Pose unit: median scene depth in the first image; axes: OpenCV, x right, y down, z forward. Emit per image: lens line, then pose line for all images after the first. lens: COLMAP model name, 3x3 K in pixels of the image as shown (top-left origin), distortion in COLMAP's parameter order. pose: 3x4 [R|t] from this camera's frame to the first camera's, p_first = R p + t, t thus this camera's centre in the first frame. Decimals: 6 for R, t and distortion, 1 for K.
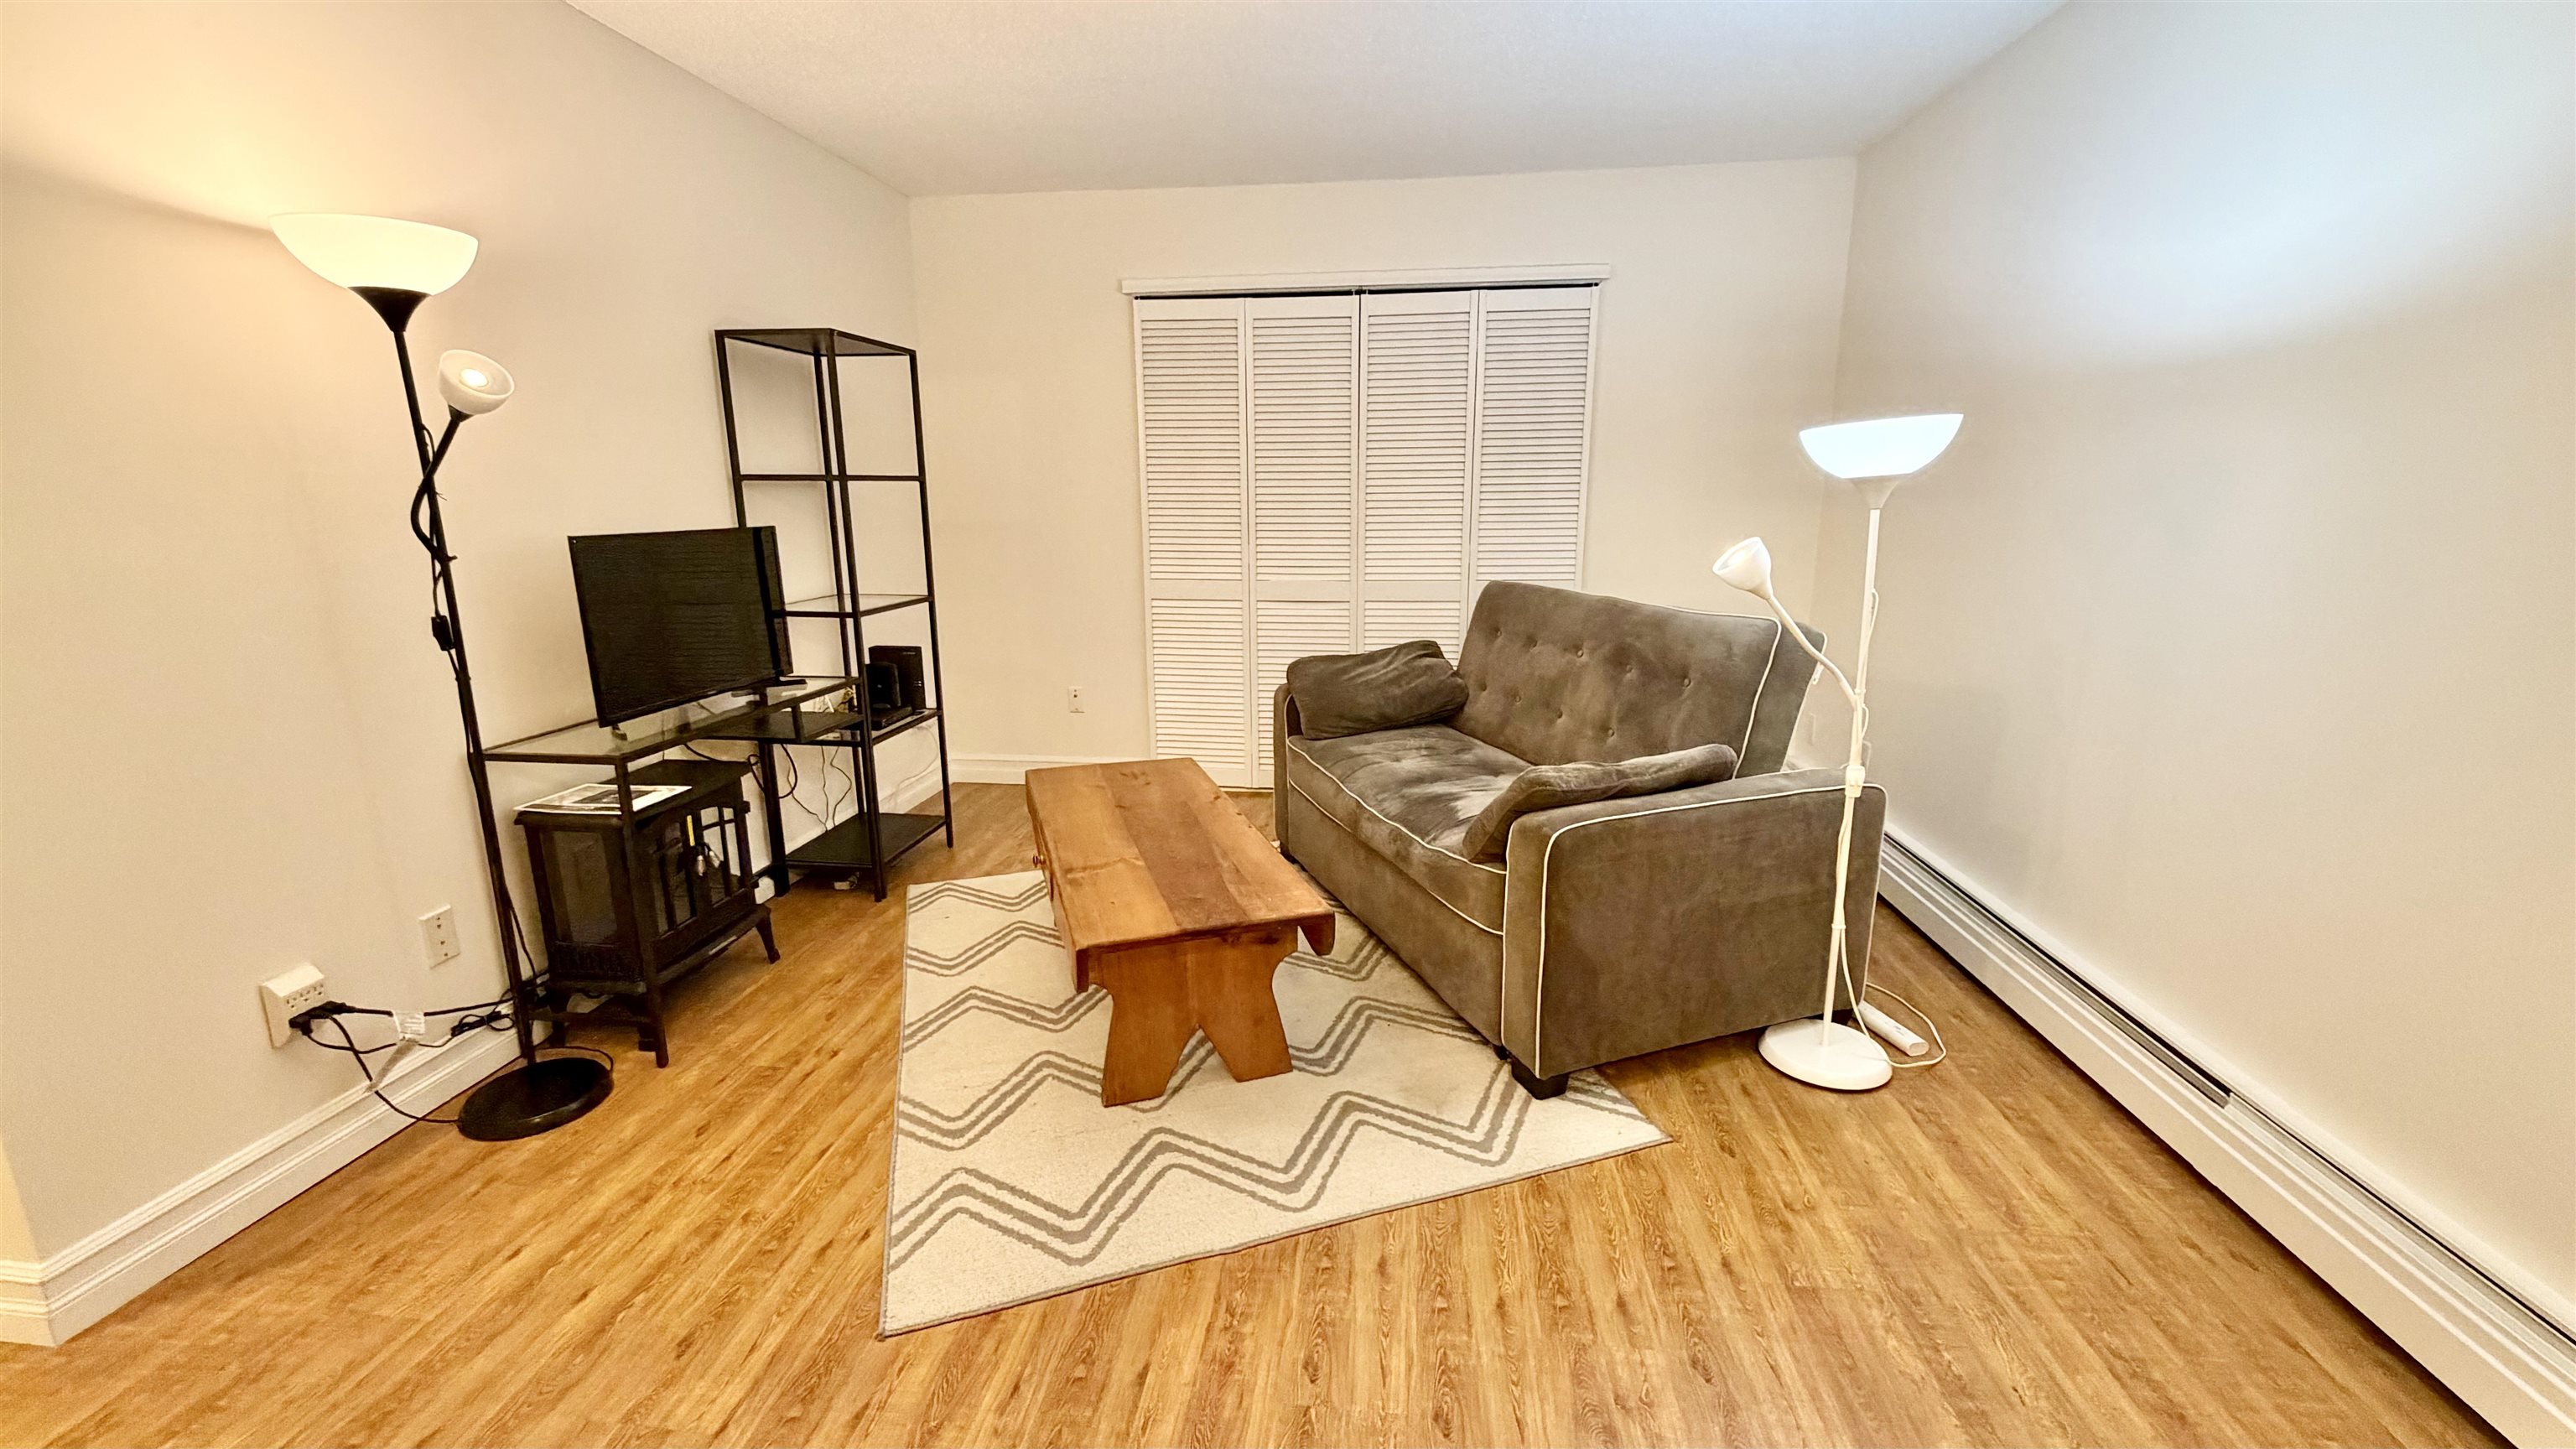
lens RADIAL K [[1034.0, 0, 1294.5], [0, 1034.0, 726.1], [0, 0, 1]] dist [-0.000311, 0.000067]
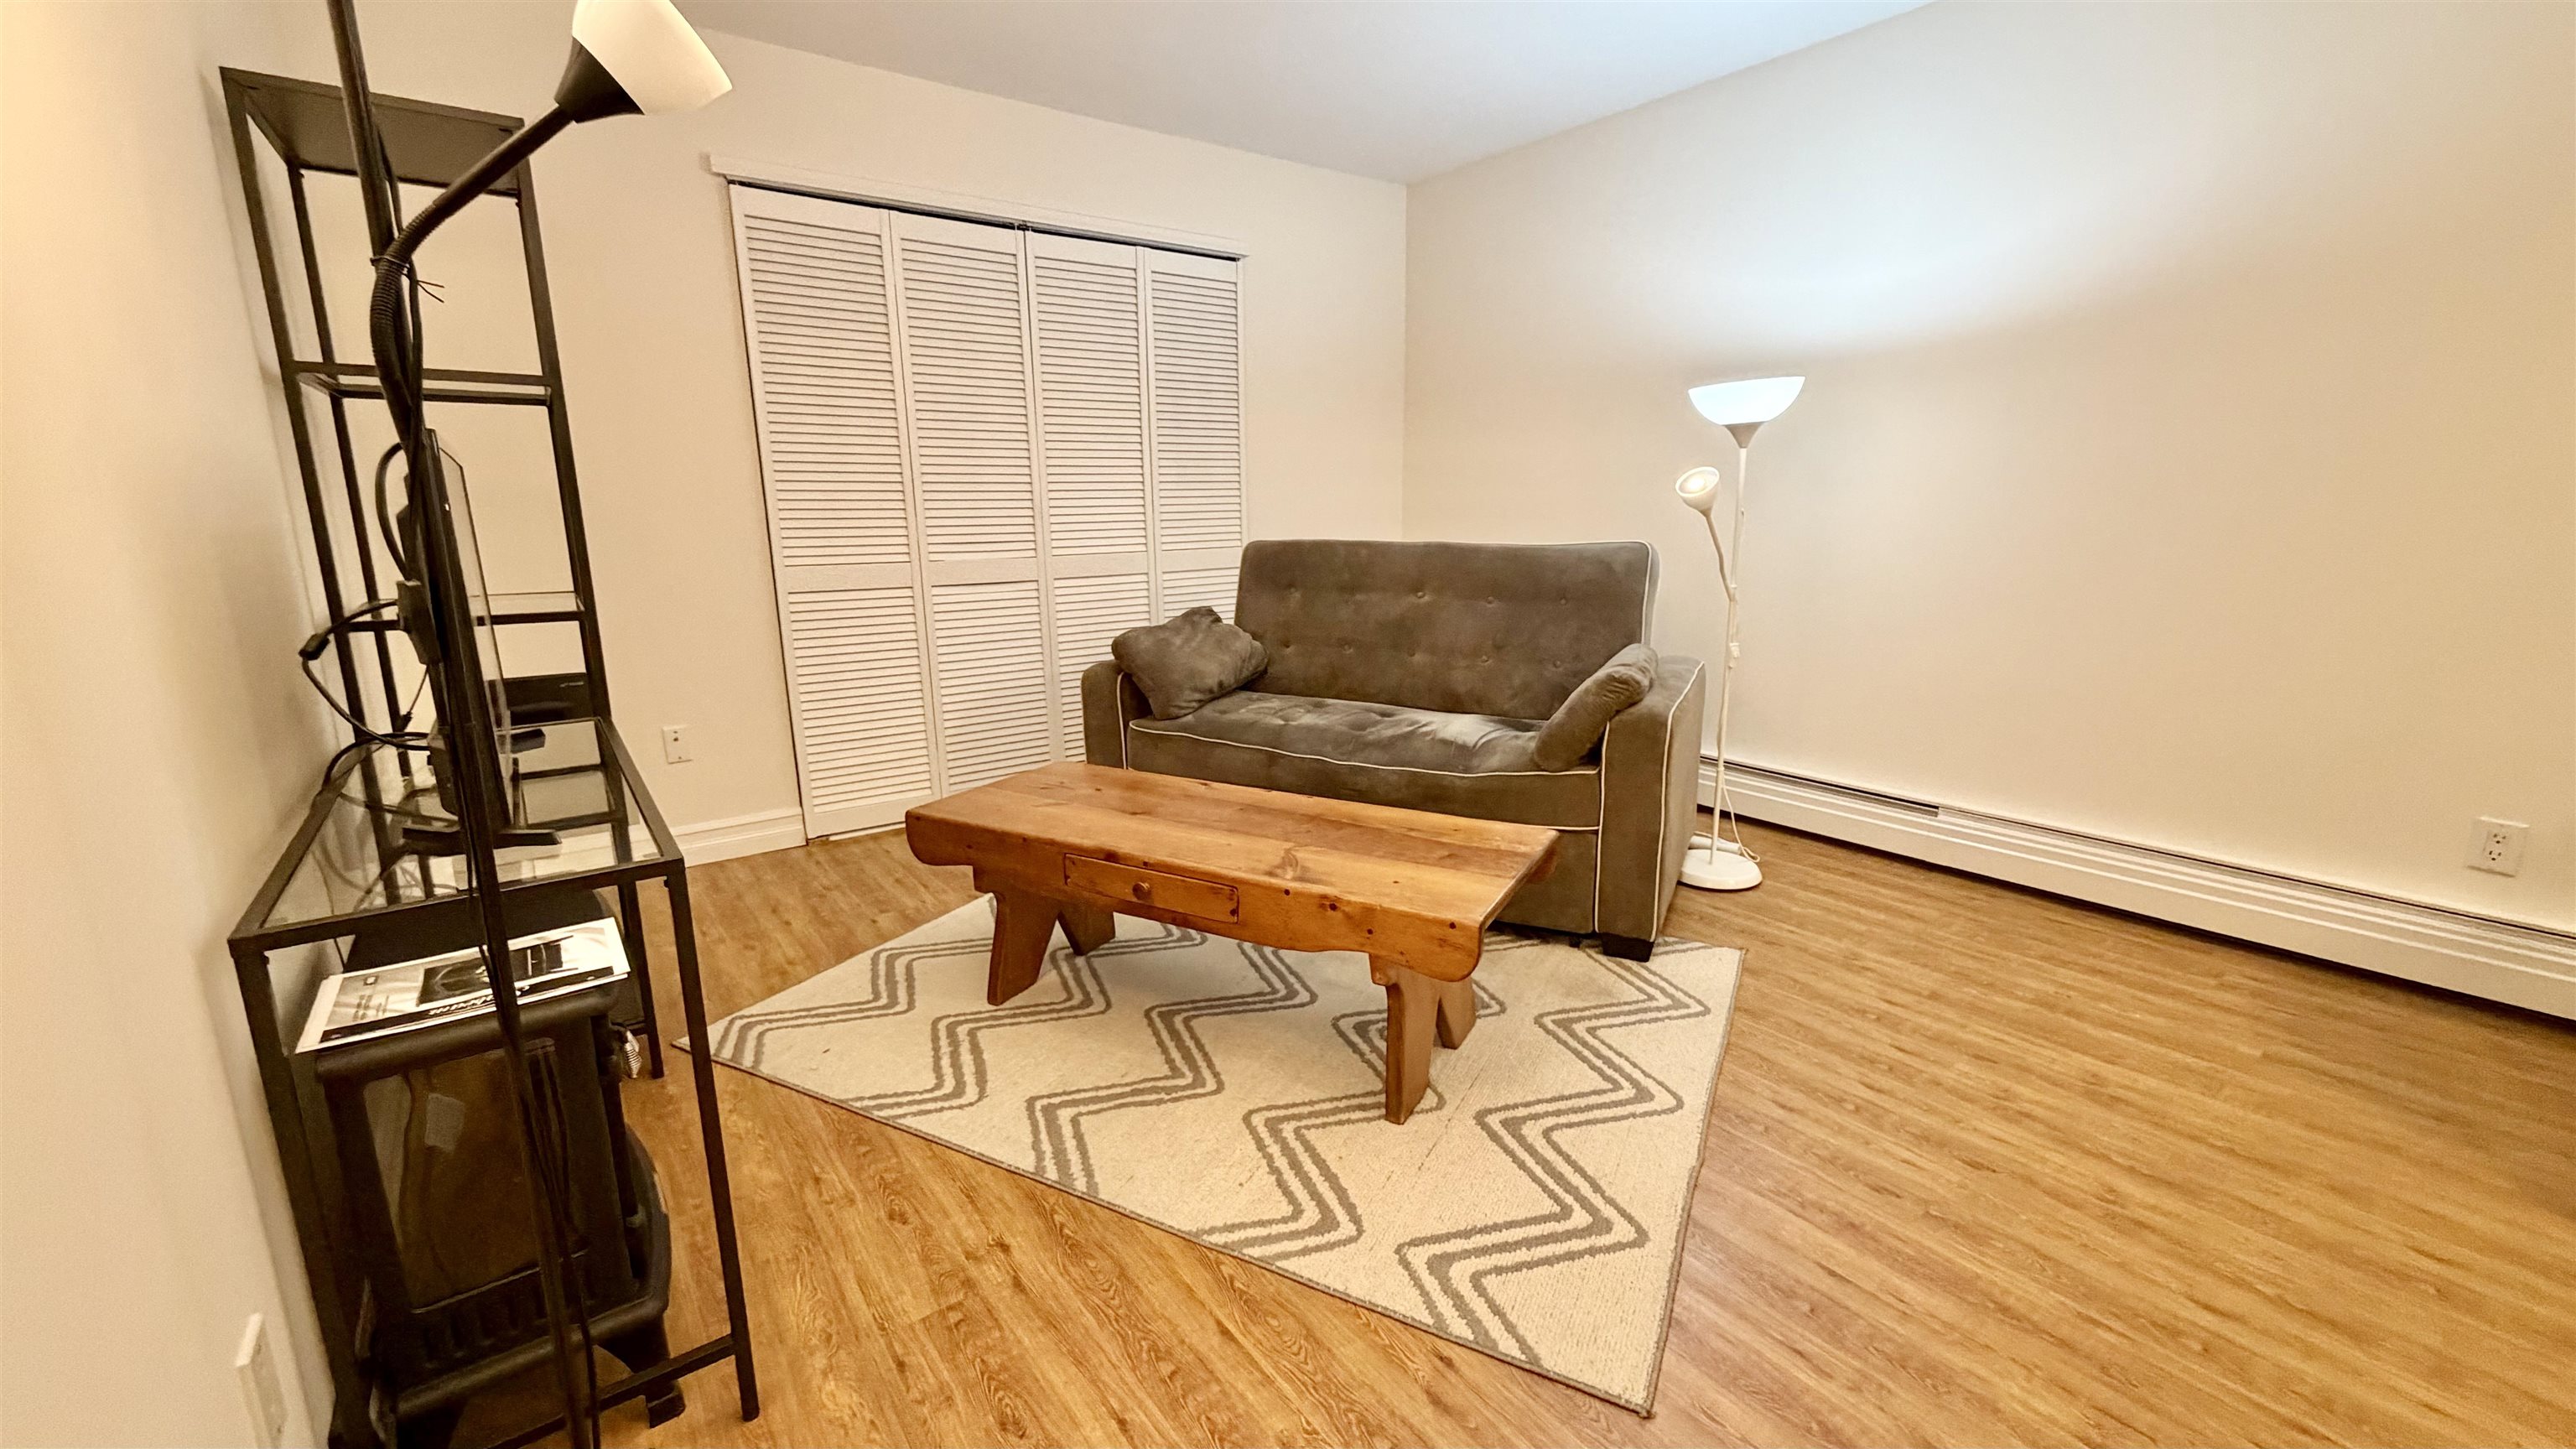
lens RADIAL K [[1034.0, 0, 1294.5], [0, 1034.0, 726.1], [0, 0, 1]] dist [-0.000311, 0.000067]
pose [[0.723269, -0.150984, 0.673859, -0.789042], [0.161288, 0.985751, 0.047753, -0.009717], [-0.671468, 0.074147, 0.737315, 0.416160]]
